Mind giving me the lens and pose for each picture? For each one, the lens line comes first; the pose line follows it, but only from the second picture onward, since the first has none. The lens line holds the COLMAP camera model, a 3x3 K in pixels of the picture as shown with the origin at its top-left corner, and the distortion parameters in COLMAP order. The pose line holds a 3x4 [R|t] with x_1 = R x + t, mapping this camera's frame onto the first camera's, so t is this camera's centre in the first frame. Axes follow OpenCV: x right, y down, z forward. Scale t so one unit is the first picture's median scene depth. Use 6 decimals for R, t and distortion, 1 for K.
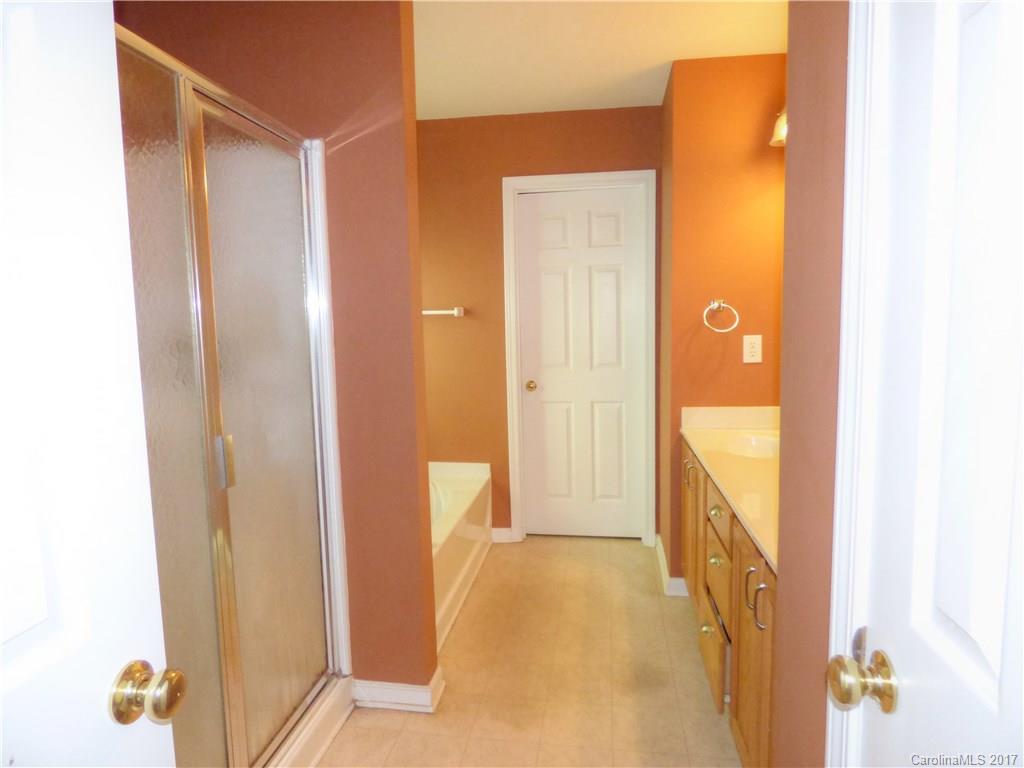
lens RADIAL K [[631.5, 0, 514.2], [0, 631.5, 384.8], [0, 0, 1]] dist [-0.001738, -0.002492]
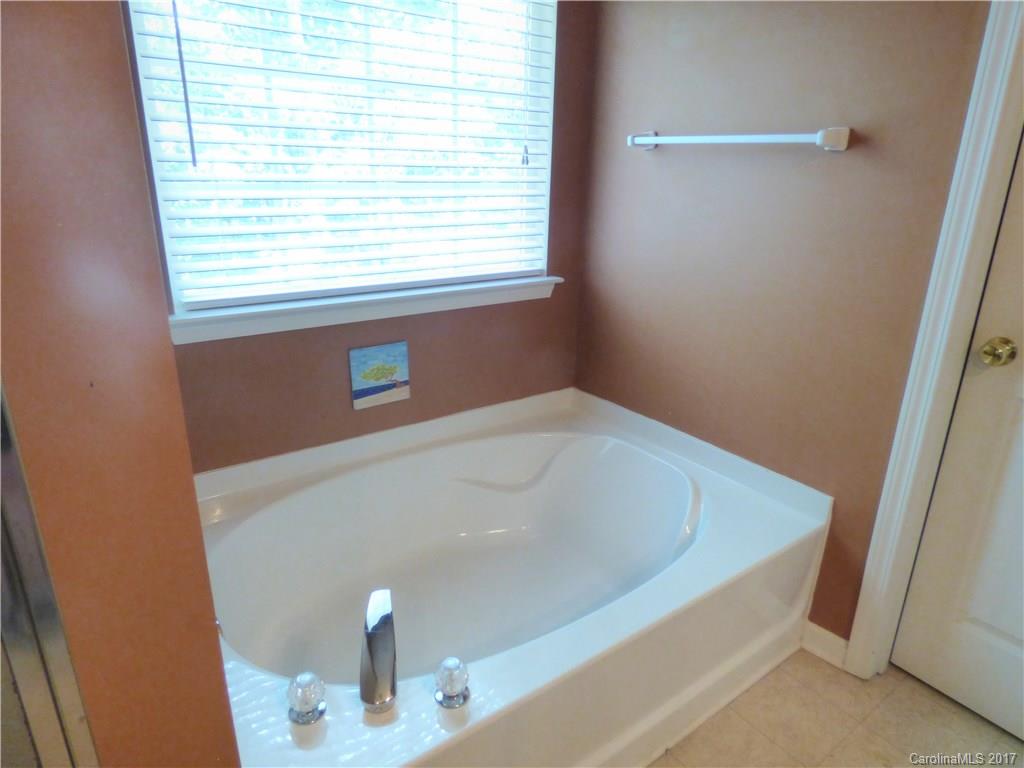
lens RADIAL K [[631.5, 0, 510.7], [0, 631.5, 379.1], [0, 0, 1]] dist [-0.001738, -0.002492]
pose [[0.700866, 0.263713, -0.662753, 0.078975], [-0.105419, 0.957239, 0.269409, -0.054802], [0.705460, -0.118953, 0.698696, 0.549806]]
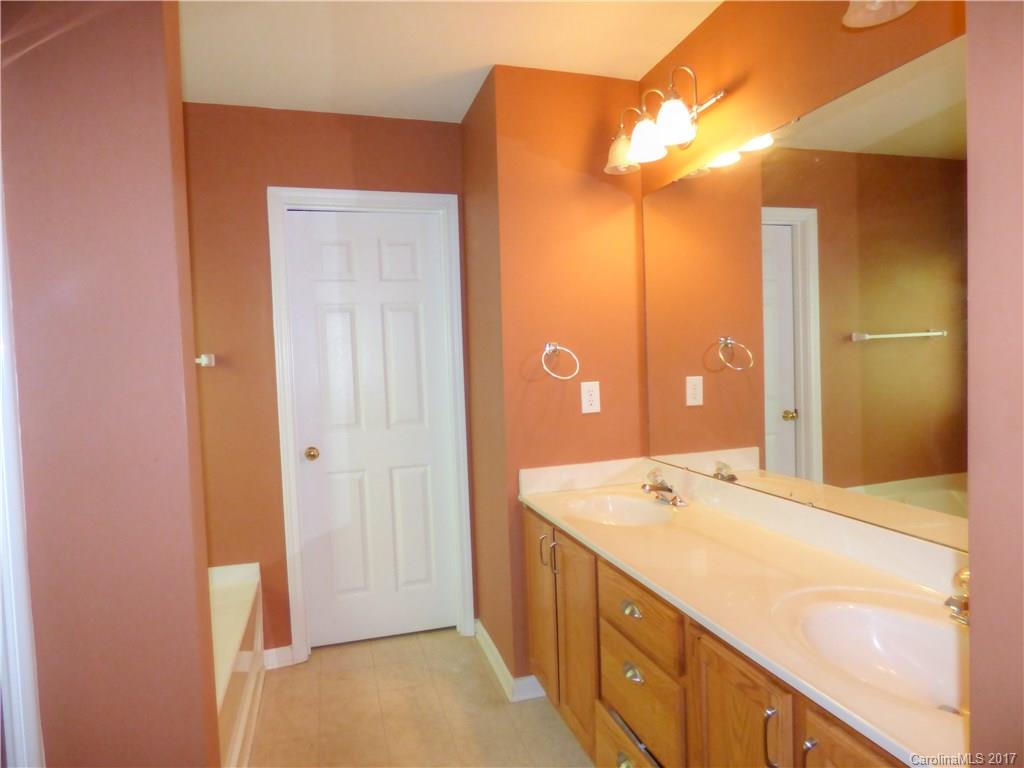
lens RADIAL K [[631.5, 0, 509.1], [0, 631.5, 384.8], [0, 0, 1]] dist [-0.001738, -0.002492]
pose [[0.909807, -0.028333, 0.414063, -0.074409], [0.059579, 0.996250, -0.062740, -0.020430], [-0.410732, 0.081751, 0.908084, 0.192894]]
